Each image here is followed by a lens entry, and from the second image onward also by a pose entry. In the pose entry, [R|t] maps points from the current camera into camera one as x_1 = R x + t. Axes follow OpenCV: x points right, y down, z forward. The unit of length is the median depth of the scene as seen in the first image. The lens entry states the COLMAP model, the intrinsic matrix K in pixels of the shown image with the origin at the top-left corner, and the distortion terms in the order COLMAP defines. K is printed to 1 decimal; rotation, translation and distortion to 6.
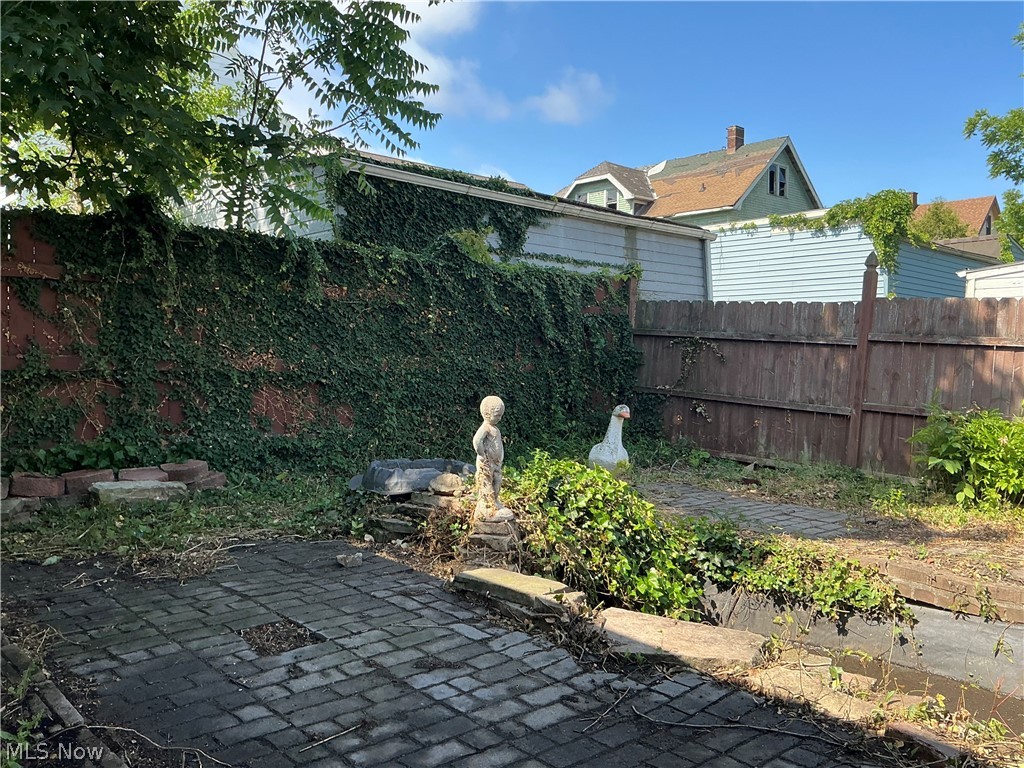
lens RADIAL K [[847.5, 0, 512.0], [0, 847.5, 384.0], [0, 0, 1]] dist [0.002468, 0.000315]
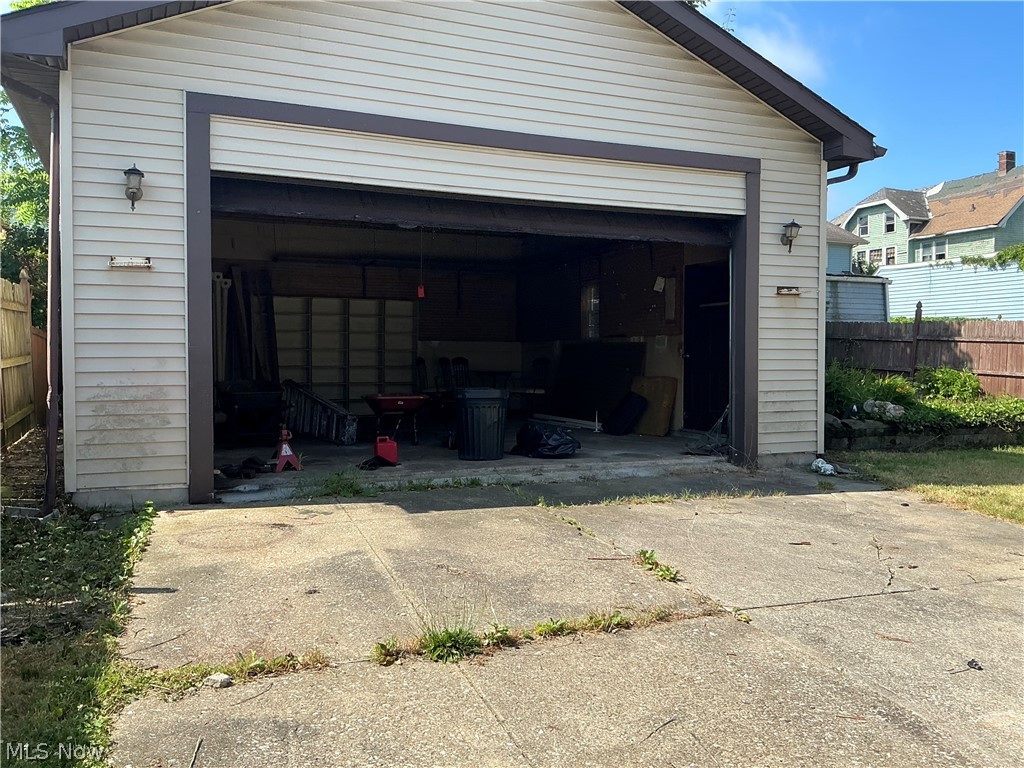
lens RADIAL K [[847.5, 0, 512.0], [0, 847.5, 384.0], [0, 0, 1]] dist [0.002468, 0.000315]
pose [[0.939904, 0.002160, -0.341432, 0.034051], [-0.004720, 0.999967, -0.006666, 0.018272], [0.341406, 0.007877, 0.939883, -0.310503]]
